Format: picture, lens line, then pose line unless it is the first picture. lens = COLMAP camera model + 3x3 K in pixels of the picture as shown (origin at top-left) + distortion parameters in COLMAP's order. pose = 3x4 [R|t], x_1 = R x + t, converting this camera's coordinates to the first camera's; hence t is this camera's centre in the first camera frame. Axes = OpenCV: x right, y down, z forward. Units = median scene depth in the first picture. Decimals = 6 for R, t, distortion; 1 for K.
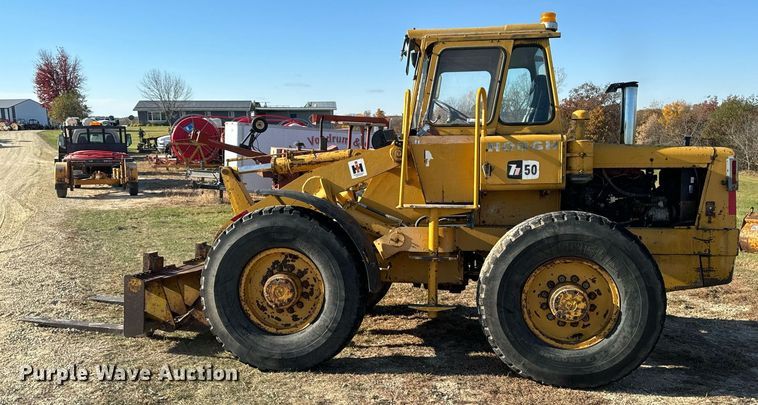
lens RADIAL K [[610.0, 0, 382.9], [0, 610.0, 229.7], [0, 0, 1]] dist [0.149741, -0.270999]
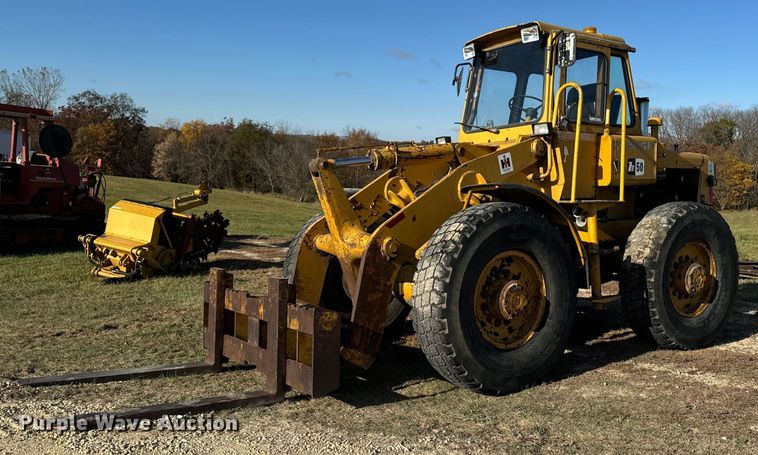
lens RADIAL K [[667.8, 0, 437.0], [0, 667.8, 254.5], [0, 0, 1]] dist [0.157922, -0.295697]
pose [[0.698441, -0.067898, 0.712439, -0.891309], [0.072069, 0.997102, 0.024375, 0.005020], [-0.712030, 0.034321, 0.701310, 0.394855]]
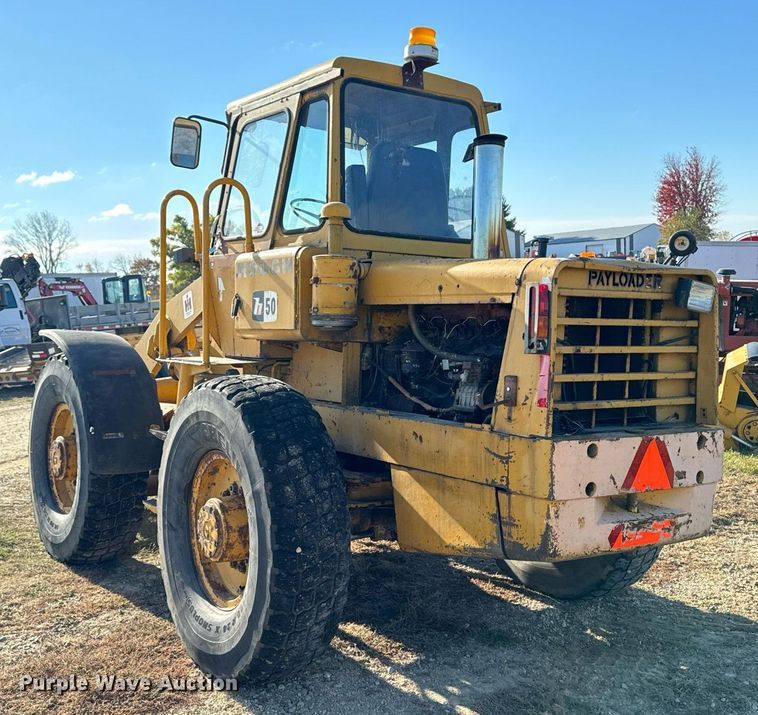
lens RADIAL K [[919.7, 0, 379.7], [0, 919.7, 383.7], [0, 0, 1]] dist [0.090732, -0.027977]
pose [[0.684873, 0.059674, -0.726215, 0.954249], [-0.079602, 0.996803, 0.006838, -0.035761], [0.724302, 0.053125, 0.687434, 0.451956]]
